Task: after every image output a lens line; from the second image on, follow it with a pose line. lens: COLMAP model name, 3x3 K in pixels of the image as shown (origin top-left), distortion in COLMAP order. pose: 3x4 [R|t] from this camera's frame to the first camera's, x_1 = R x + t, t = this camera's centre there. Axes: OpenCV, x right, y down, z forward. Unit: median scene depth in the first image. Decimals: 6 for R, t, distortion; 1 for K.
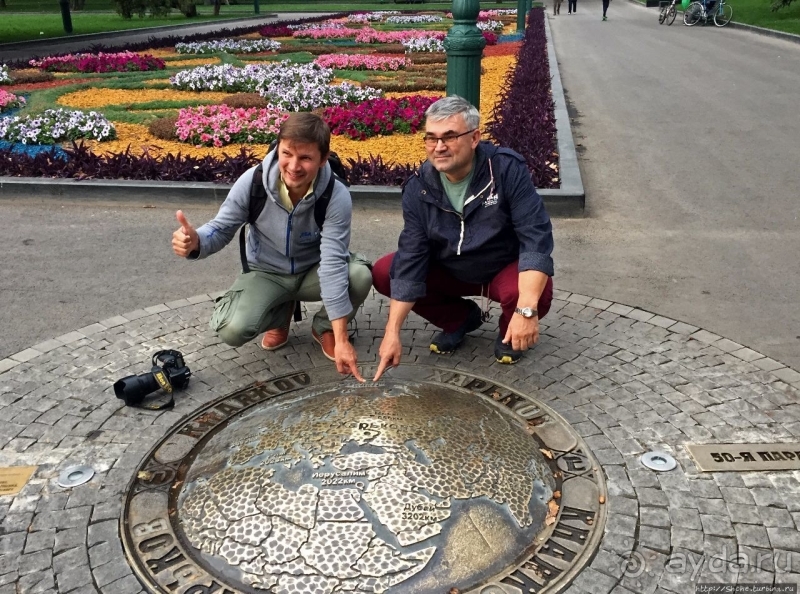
lens RADIAL K [[730.5, 0, 400.0], [0, 730.5, 297.0], [0, 0, 1]] dist [0.091590, -0.113627]
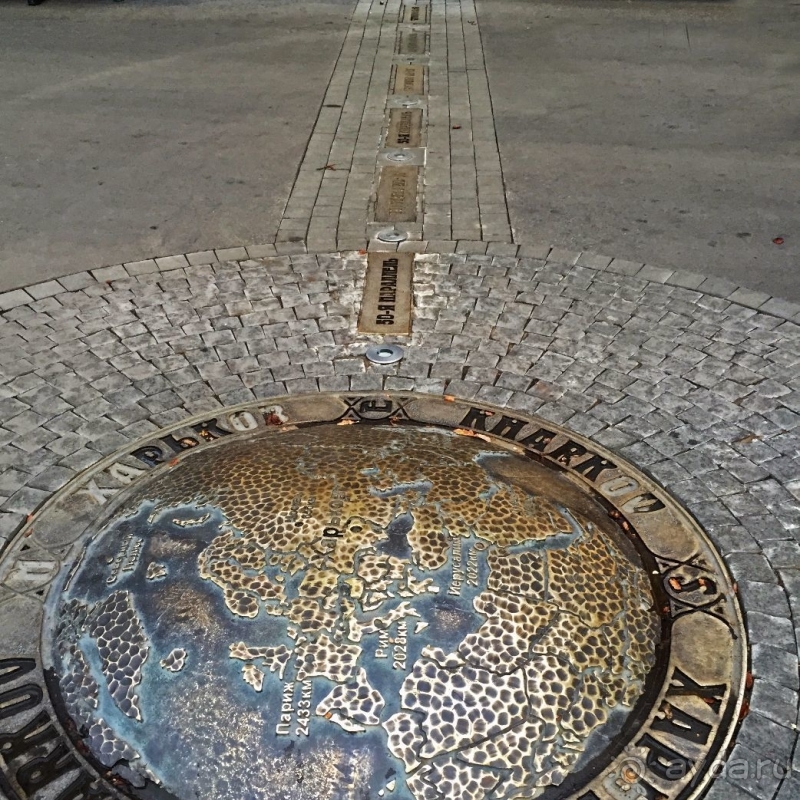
lens RADIAL K [[971.5, 0, 338.5], [0, 971.5, 400.4], [0, 0, 1]] dist [0.025490, 0.052089]
pose [[0.105038, -0.512794, 0.852062, -0.747426], [0.384988, 0.810960, 0.440599, -0.295669], [-0.916925, 0.281754, 0.282601, 0.799247]]
